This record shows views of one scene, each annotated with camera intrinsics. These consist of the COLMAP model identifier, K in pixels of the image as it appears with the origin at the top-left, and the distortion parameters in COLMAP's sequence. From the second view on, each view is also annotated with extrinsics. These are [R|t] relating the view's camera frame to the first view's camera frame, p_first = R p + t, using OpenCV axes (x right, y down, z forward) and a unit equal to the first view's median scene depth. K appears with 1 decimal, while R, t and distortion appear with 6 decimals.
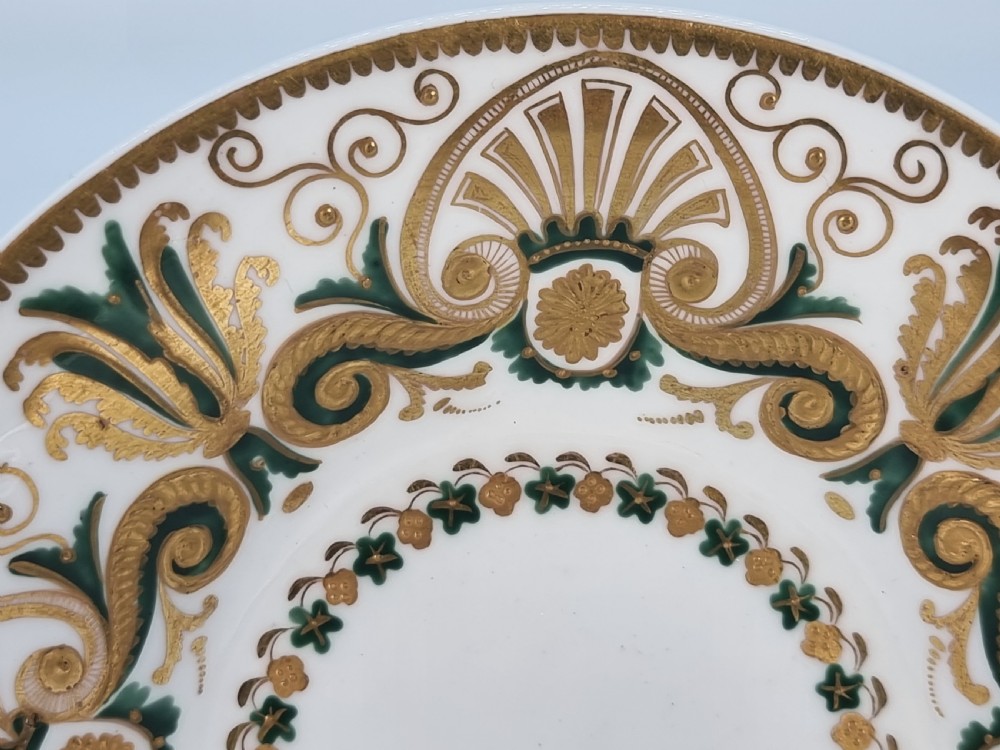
lens RADIAL K [[2026.2, 0, 496.8], [0, 2026.2, 329.5], [0, 0, 1]] dist [0.062834, -0.426440]
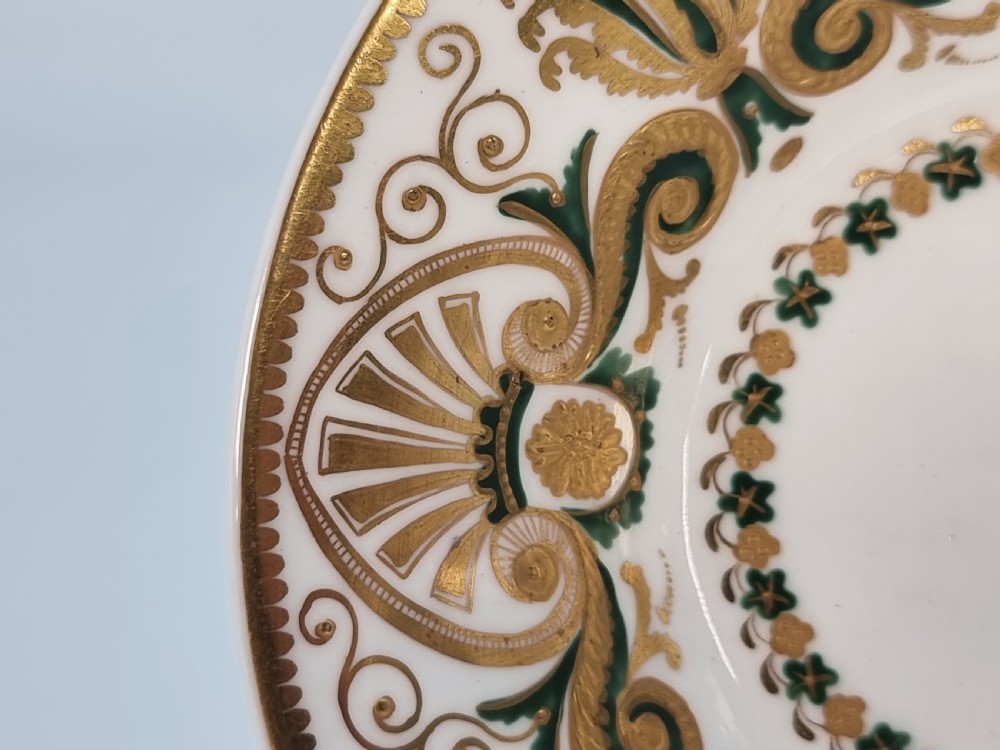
lens RADIAL K [[2026.2, 0, 496.8], [0, 2026.2, 329.5], [0, 0, 1]] dist [0.062834, -0.426440]
pose [[0.997021, 0.003517, -0.077050, -0.160106], [-0.000610, 0.999288, 0.037718, 0.129328], [0.077127, -0.037559, 0.996314, 0.085072]]
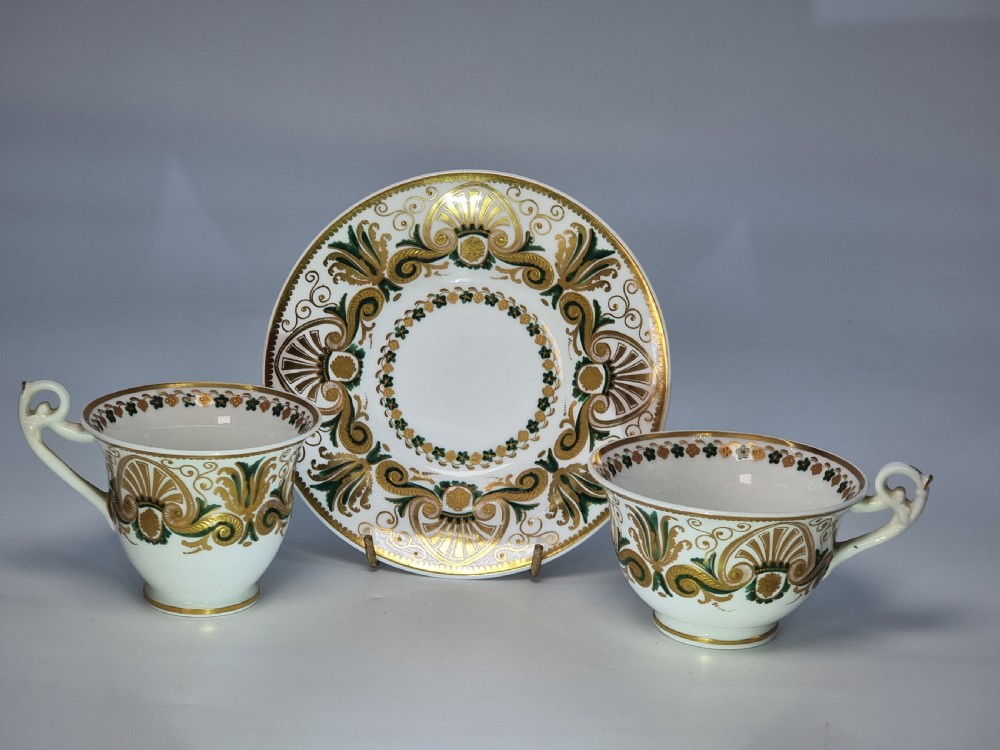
lens RADIAL K [[2143.3, 0, 496.4], [0, 2143.3, 435.6], [0, 0, 1]] dist [-1.065449, 18.897771]
pose [[0.994156, 0.020530, -0.105983, 0.514327], [-0.013185, 0.997492, 0.069545, 0.062770], [0.107145, -0.067741, 0.991933, -2.945581]]
